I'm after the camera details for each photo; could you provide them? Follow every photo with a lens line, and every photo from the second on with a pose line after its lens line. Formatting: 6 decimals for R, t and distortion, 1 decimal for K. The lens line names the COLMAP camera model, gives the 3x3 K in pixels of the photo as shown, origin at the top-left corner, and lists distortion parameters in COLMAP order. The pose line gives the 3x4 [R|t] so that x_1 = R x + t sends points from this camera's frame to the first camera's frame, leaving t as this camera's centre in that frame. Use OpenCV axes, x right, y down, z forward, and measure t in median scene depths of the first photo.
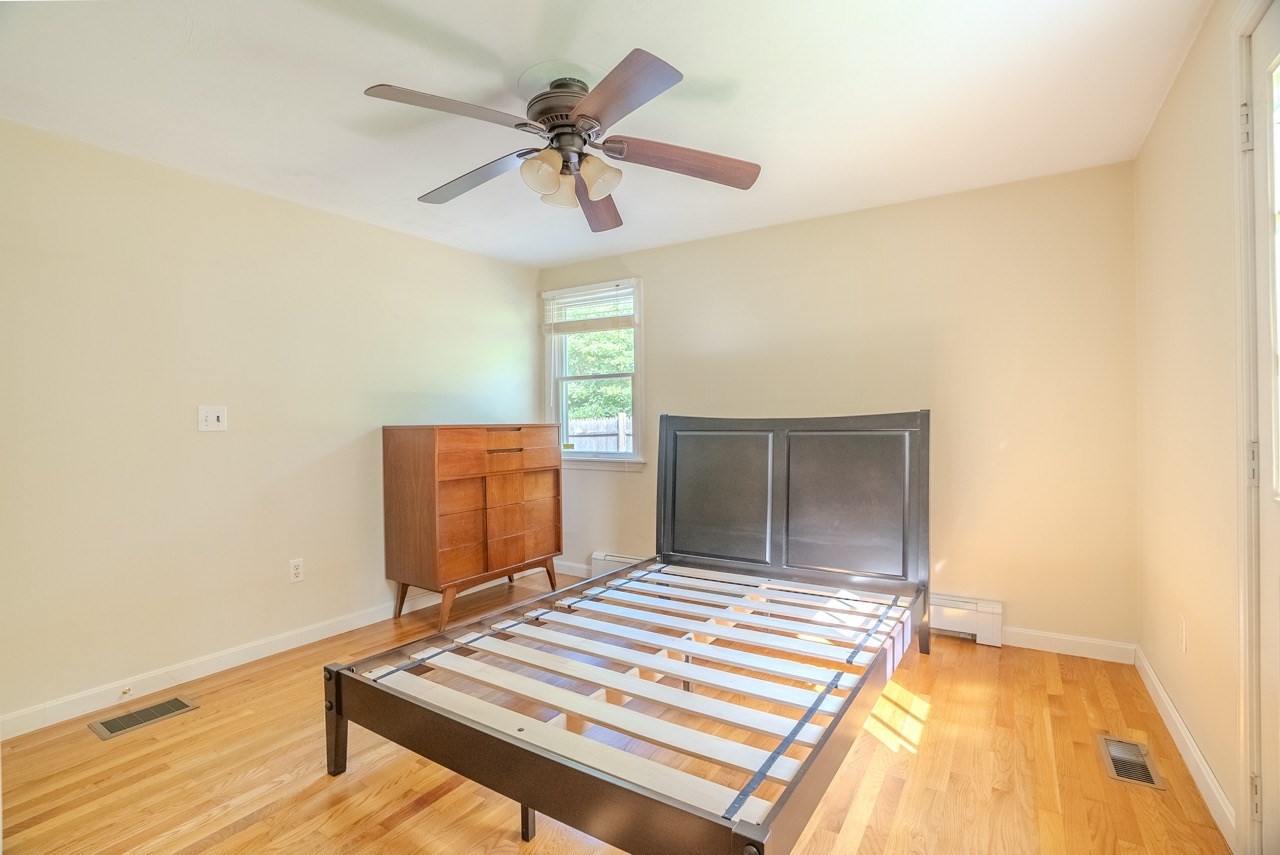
lens RADIAL K [[604.8, 0, 638.0], [0, 604.8, 423.9], [0, 0, 1]] dist [-0.072400, 0.021773]
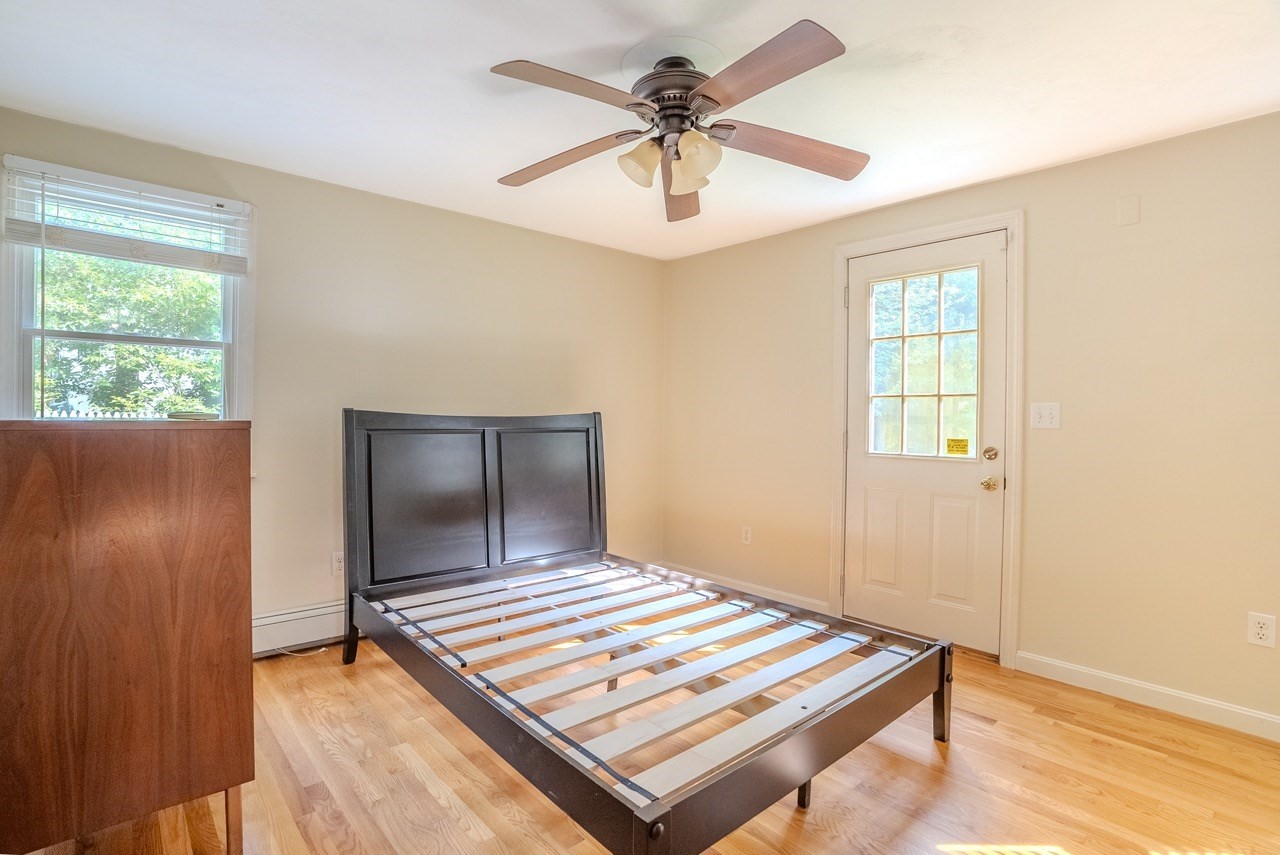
lens RADIAL K [[604.8, 0, 638.0], [0, 604.8, 423.9], [0, 0, 1]] dist [-0.072400, 0.021773]
pose [[0.266792, 0.002660, 0.963750, -0.698223], [-0.010480, 0.999945, 0.000141, -0.000901], [-0.963697, -0.010137, 0.266805, 0.541098]]
